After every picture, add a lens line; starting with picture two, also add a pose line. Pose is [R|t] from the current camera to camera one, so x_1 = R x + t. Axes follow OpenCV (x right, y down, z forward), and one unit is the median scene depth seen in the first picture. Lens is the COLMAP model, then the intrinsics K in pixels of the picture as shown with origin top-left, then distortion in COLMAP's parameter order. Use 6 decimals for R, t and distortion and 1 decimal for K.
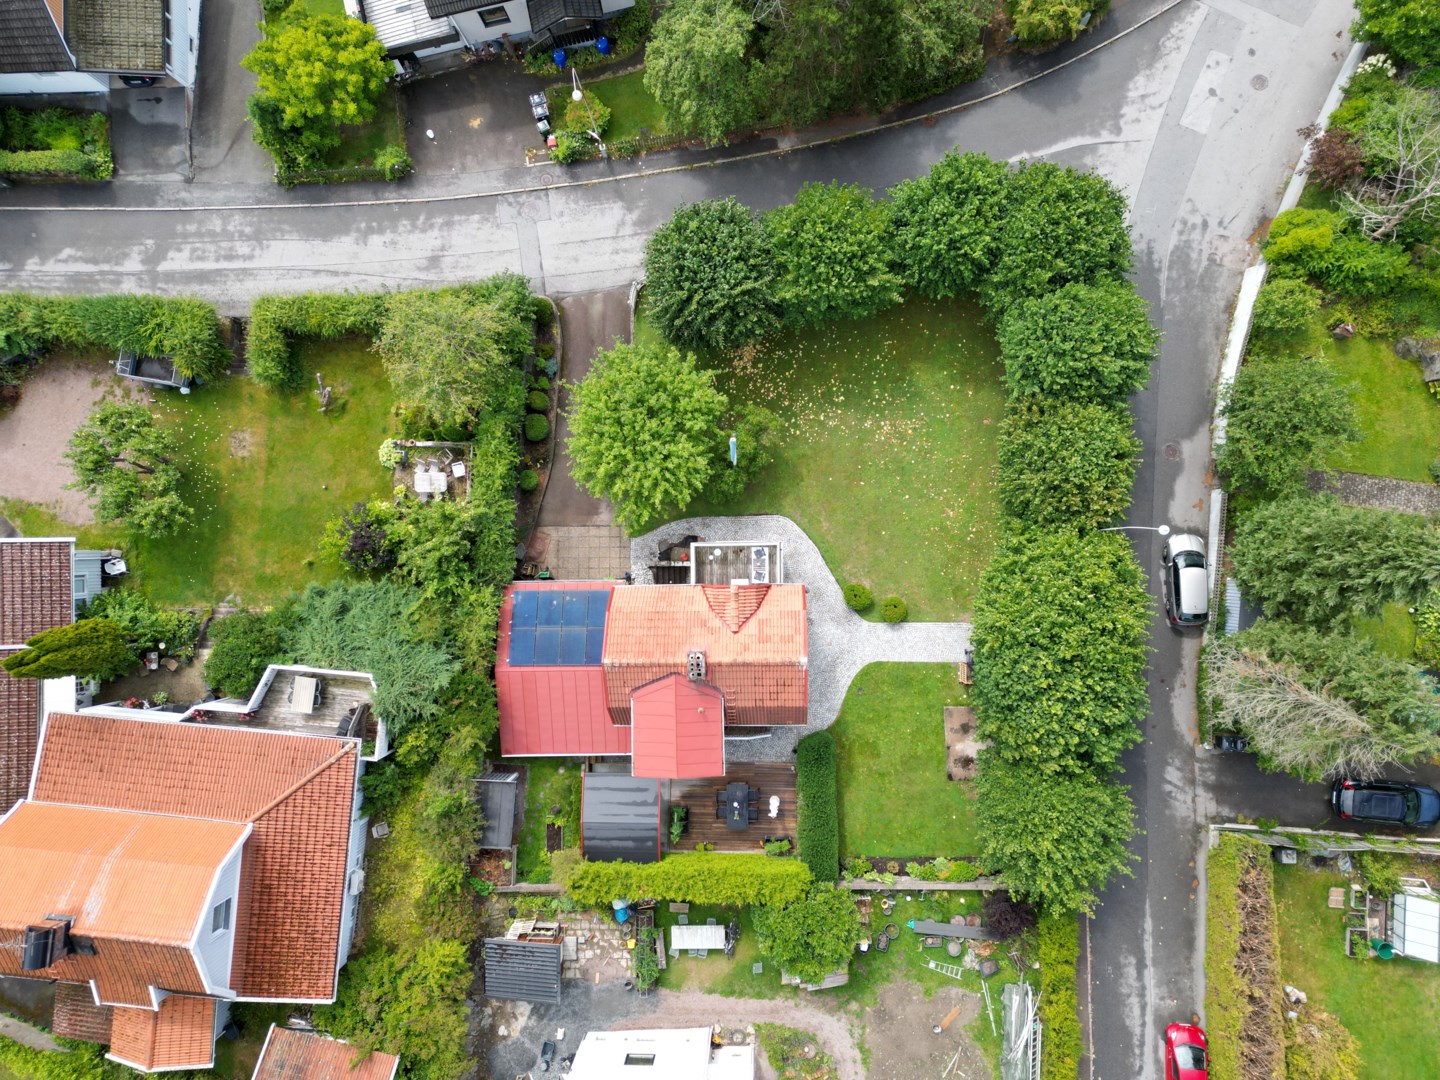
lens RADIAL K [[1012.9, 0, 724.9], [0, 1012.9, 532.6], [0, 0, 1]] dist [0.068960, -0.053743]
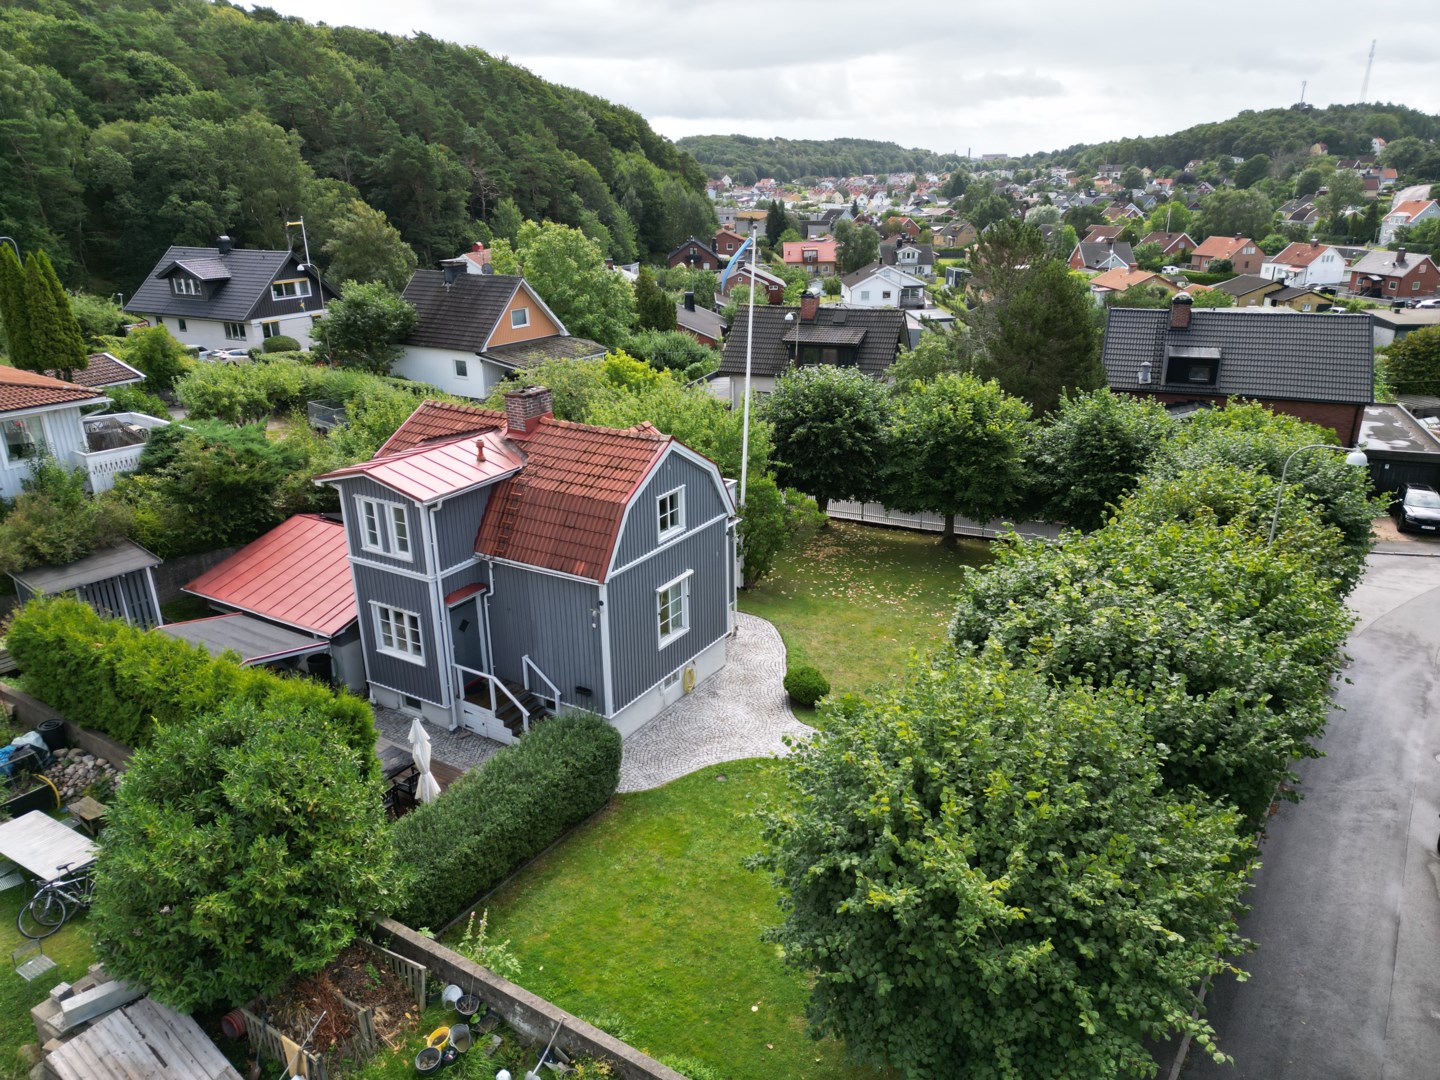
lens RADIAL K [[1012.9, 0, 712.1], [0, 1012.9, 536.0], [0, 0, 1]] dist [0.068960, -0.053743]
pose [[0.842303, 0.222794, -0.490804, 0.358369], [-0.538539, 0.309998, -0.783503, 0.527737], [-0.022412, 0.924264, 0.381095, 0.720831]]
